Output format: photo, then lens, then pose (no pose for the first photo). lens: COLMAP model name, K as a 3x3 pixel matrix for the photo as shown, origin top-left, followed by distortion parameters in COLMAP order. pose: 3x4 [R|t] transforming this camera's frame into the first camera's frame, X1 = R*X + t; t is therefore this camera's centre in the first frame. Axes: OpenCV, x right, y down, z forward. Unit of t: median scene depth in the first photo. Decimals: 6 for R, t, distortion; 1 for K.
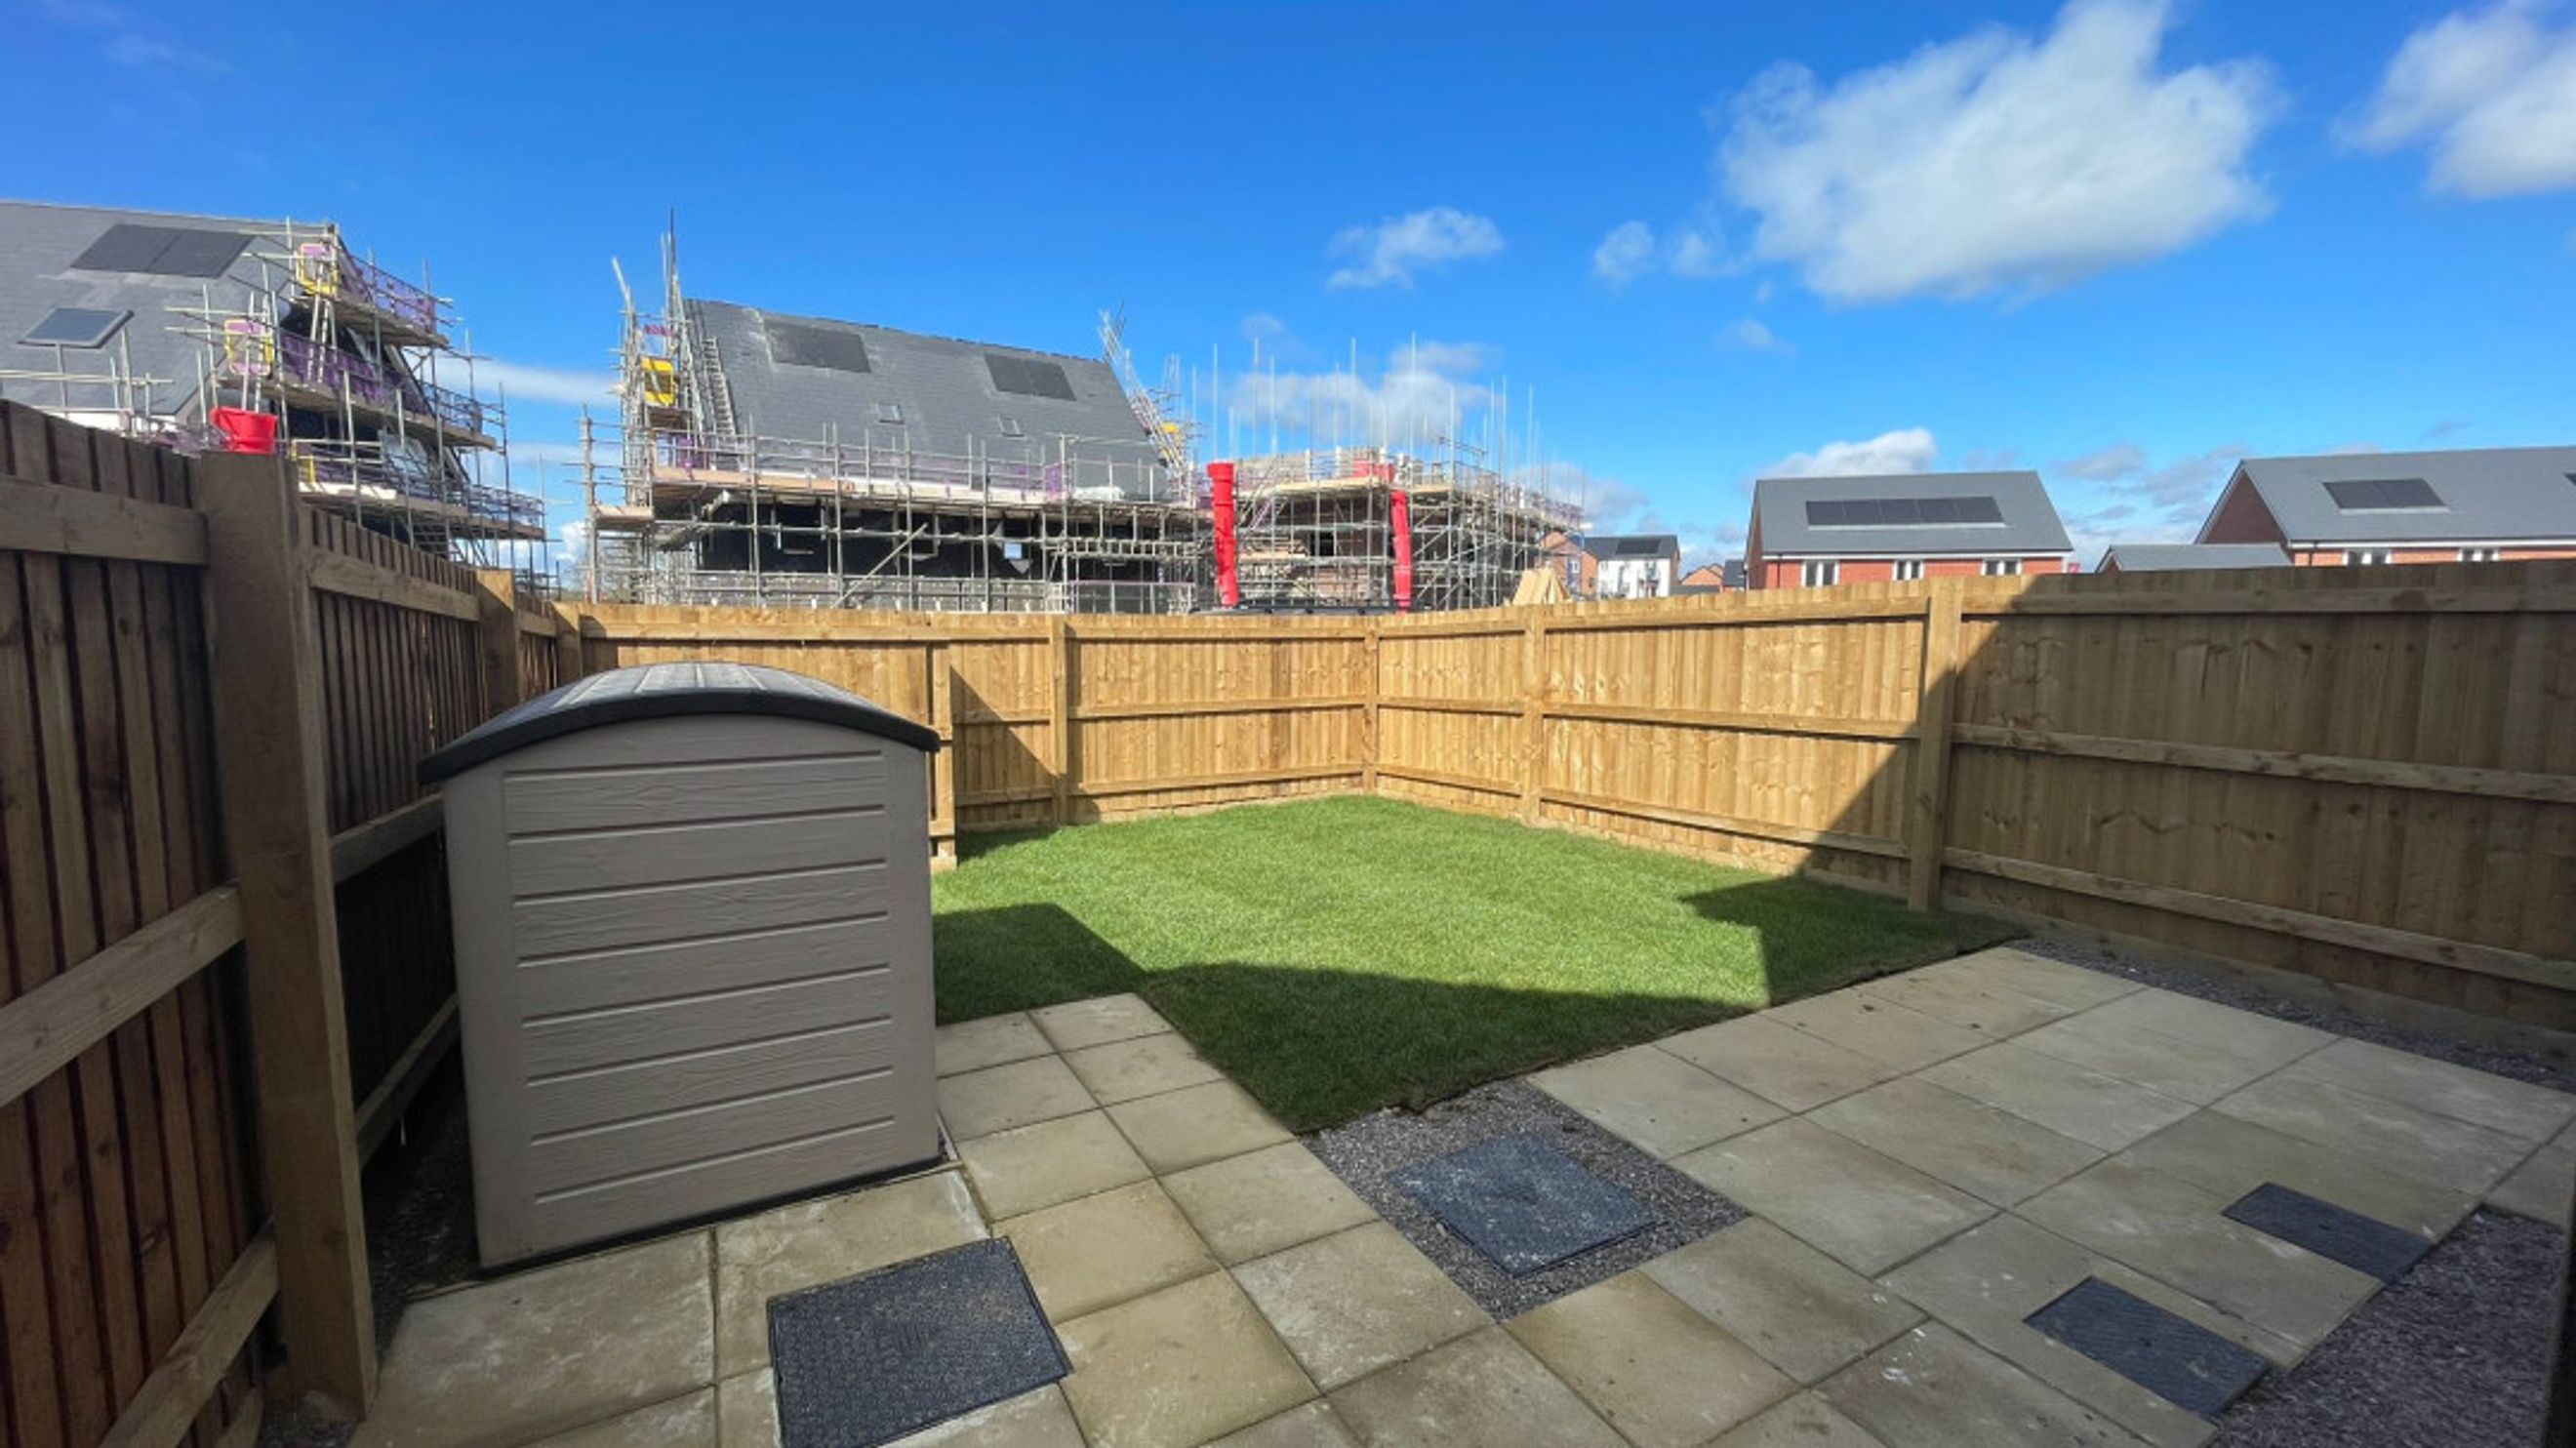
lens RADIAL K [[1042.3, 0, 1286.9], [0, 1042.3, 718.9], [0, 0, 1]] dist [-0.000132, -0.000839]
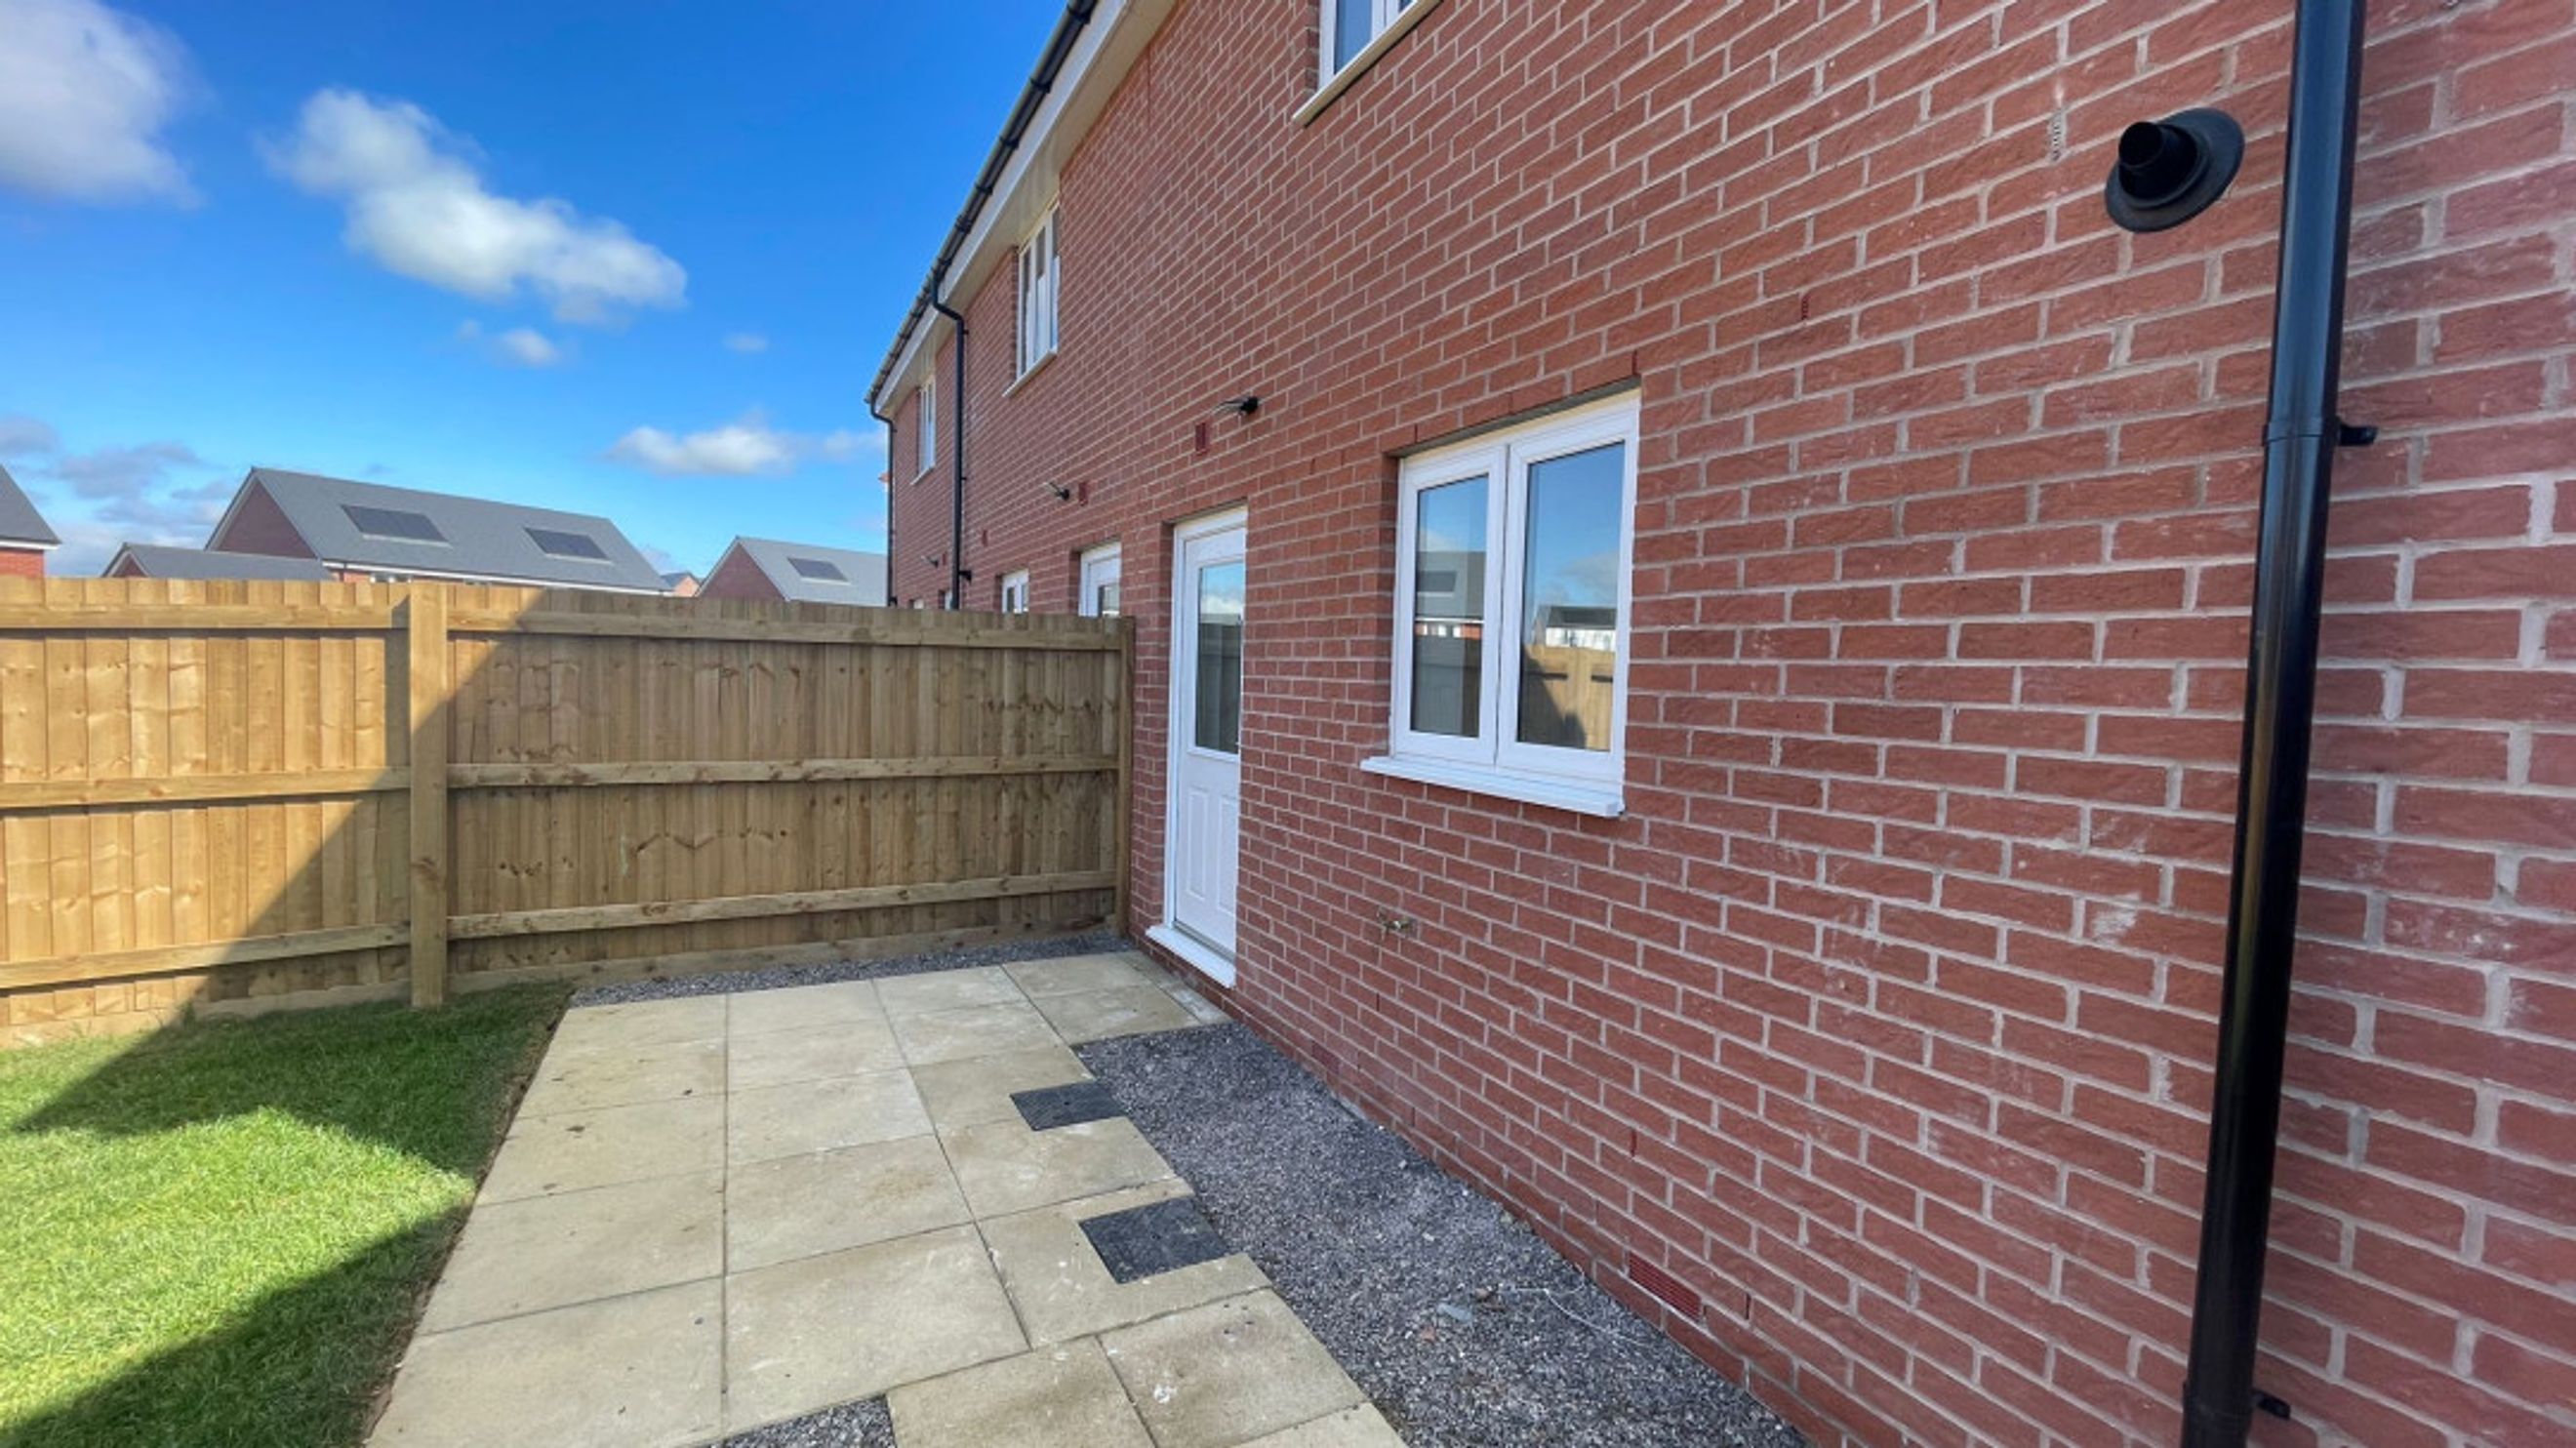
lens RADIAL K [[1042.3, 0, 1285.2], [0, 1042.3, 731.8], [0, 0, 1]] dist [-0.000132, -0.000839]
pose [[0.022083, -0.065796, 0.997589, -0.174384], [0.067884, 0.995628, 0.064164, -0.032891], [-0.997449, 0.066303, 0.026453, 0.363481]]
